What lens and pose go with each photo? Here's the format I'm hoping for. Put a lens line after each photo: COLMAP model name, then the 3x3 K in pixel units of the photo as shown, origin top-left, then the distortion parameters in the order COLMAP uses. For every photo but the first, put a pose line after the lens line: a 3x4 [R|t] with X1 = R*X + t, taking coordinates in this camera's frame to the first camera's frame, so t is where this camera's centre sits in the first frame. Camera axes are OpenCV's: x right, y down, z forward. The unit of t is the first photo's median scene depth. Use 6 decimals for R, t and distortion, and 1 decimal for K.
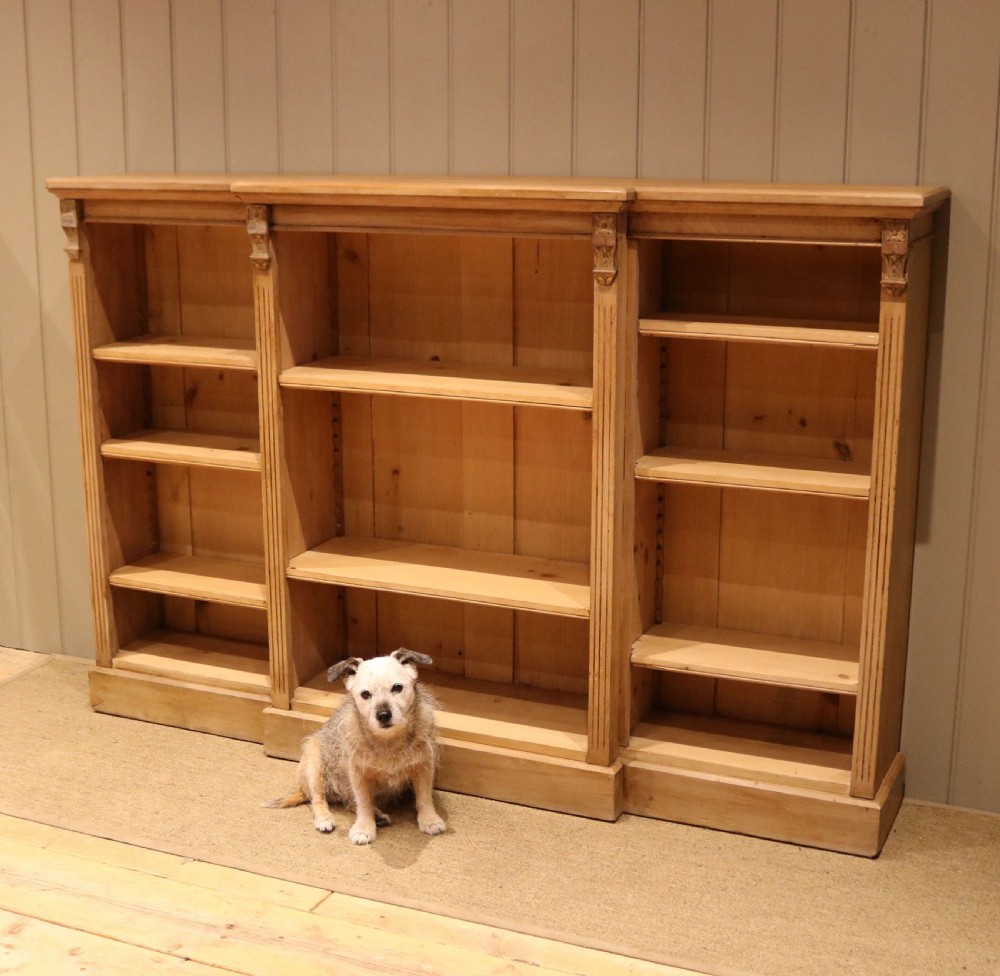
lens RADIAL K [[1594.4, 0, 435.0], [0, 1594.4, 530.6], [0, 0, 1]] dist [-0.110675, 0.000000]
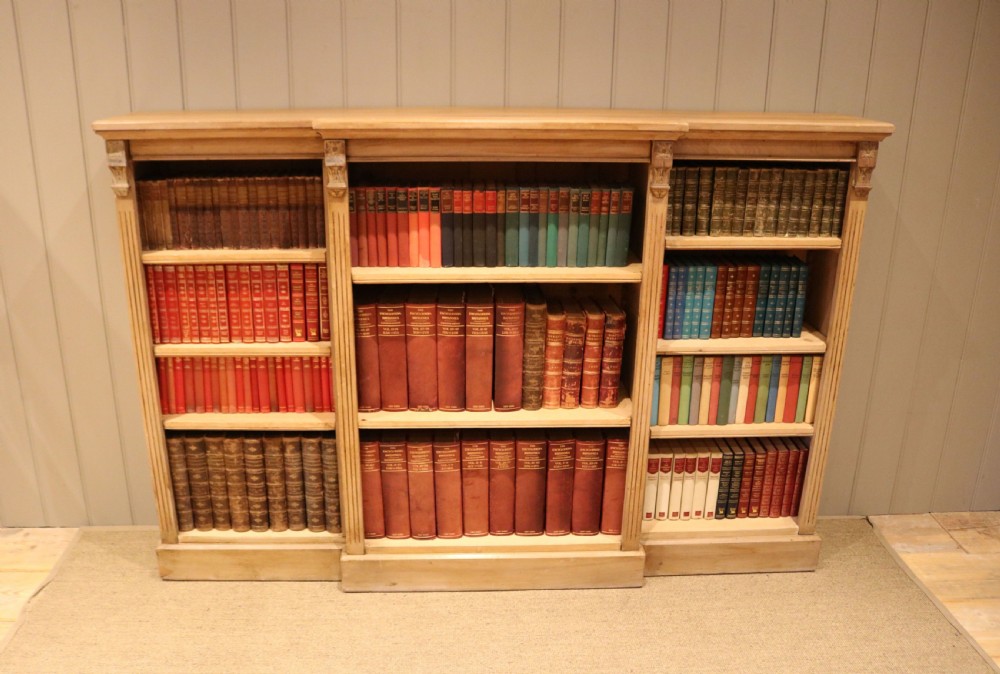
lens RADIAL K [[864.4, 0, 462.1], [0, 864.4, 348.6], [0, 0, 1]] dist [-0.139466, 0.072781]
pose [[0.889149, -0.144502, 0.434204, -0.313971], [0.110683, 0.988572, 0.102342, -0.112296], [-0.444031, -0.042939, 0.894982, 0.417767]]
